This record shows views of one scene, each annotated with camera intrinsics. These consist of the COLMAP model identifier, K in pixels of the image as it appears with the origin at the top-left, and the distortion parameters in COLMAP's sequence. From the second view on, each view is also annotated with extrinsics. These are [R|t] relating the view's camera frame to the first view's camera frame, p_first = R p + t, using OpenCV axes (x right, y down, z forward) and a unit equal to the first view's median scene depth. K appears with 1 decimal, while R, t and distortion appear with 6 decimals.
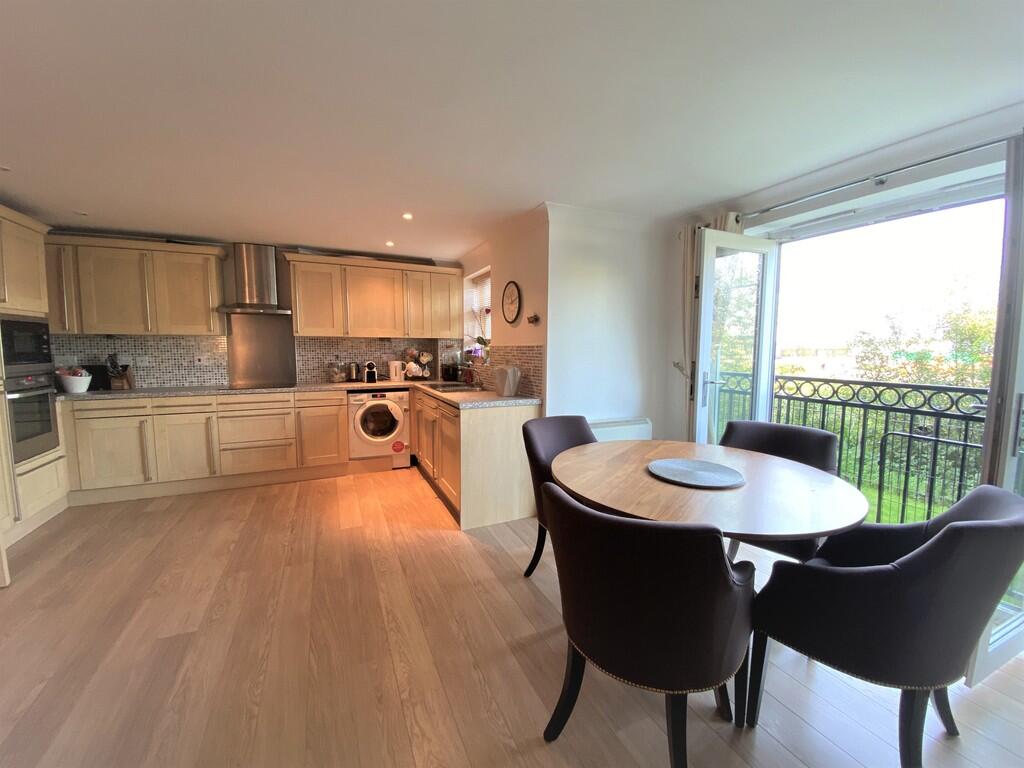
lens RADIAL K [[410.4, 0, 511.1], [0, 410.4, 383.7], [0, 0, 1]] dist [0.001020, -0.011844]
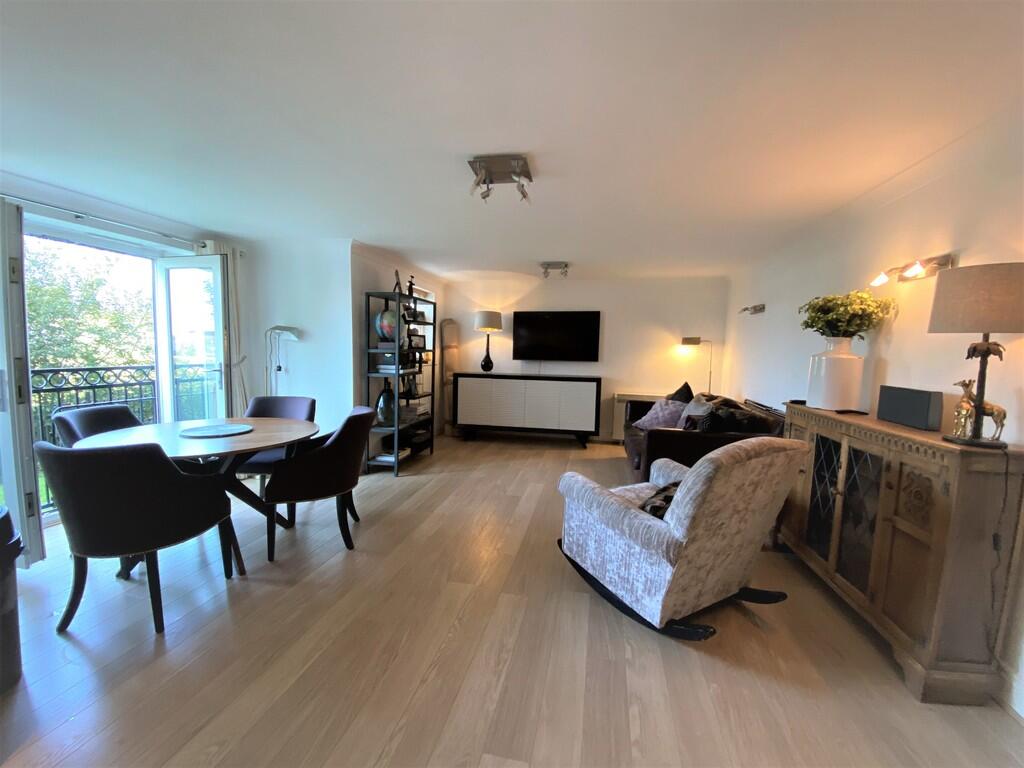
lens RADIAL K [[410.4, 0, 511.1], [0, 410.4, 383.7], [0, 0, 1]] dist [0.001020, -0.011844]
pose [[-0.798510, -0.074434, 0.597363, -0.839965], [0.024581, 0.987467, 0.155900, -0.105866], [-0.601480, 0.139171, -0.786672, 1.018446]]
